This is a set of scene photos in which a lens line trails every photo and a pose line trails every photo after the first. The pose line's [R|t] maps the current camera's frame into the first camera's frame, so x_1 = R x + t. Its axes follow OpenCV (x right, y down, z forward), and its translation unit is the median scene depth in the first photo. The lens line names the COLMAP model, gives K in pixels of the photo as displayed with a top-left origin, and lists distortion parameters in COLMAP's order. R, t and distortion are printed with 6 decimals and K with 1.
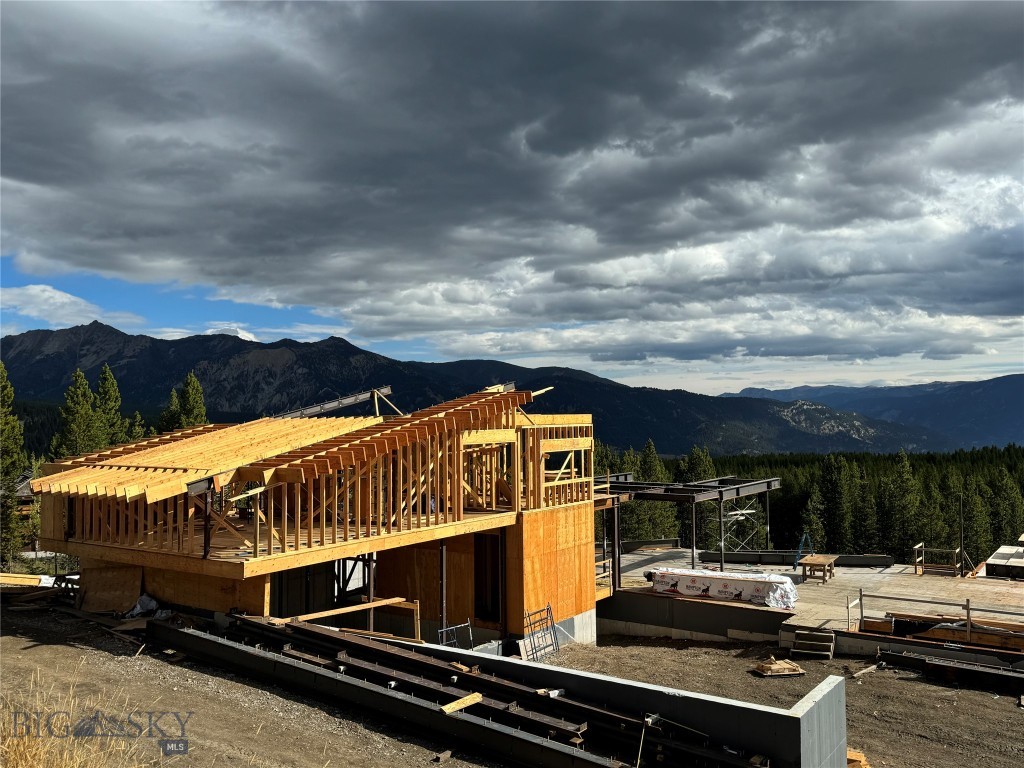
lens RADIAL K [[884.6, 0, 520.2], [0, 884.6, 388.5], [0, 0, 1]] dist [0.179209, -0.339576]
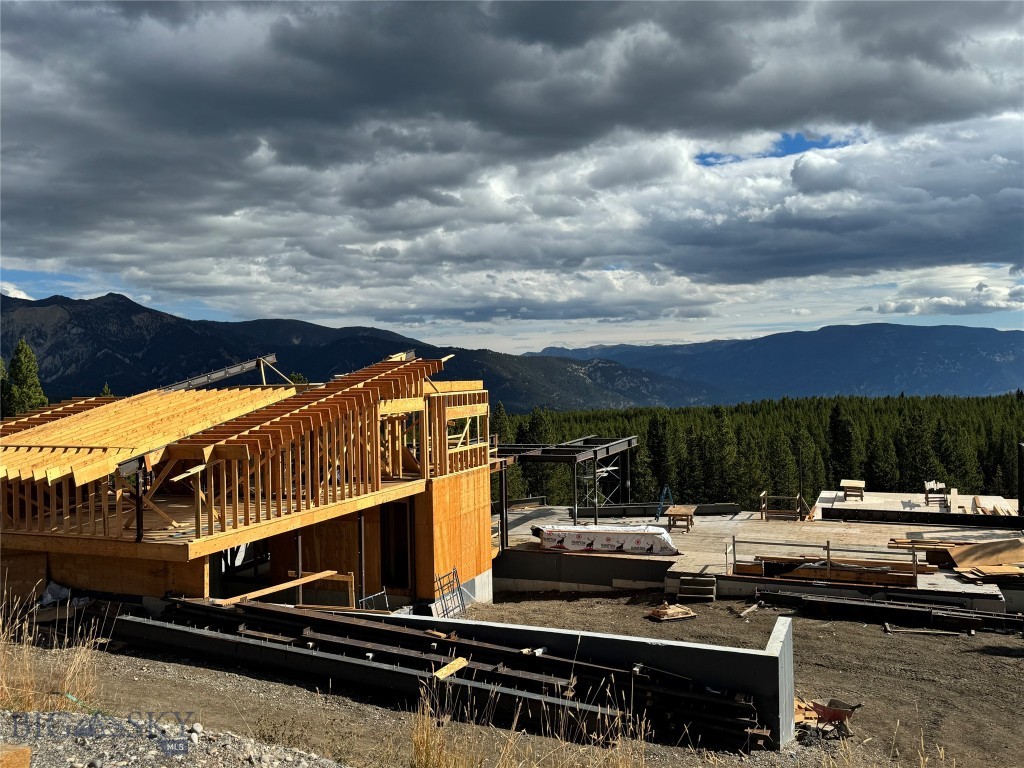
lens RADIAL K [[885.5, 0, 512.0], [0, 885.5, 381.3], [0, 0, 1]] dist [0.177830, -0.328401]
pose [[0.978084, -0.014643, 0.207697, -0.113690], [0.006928, 0.999260, 0.037828, -0.009760], [-0.208097, -0.035560, 0.977462, -0.005426]]
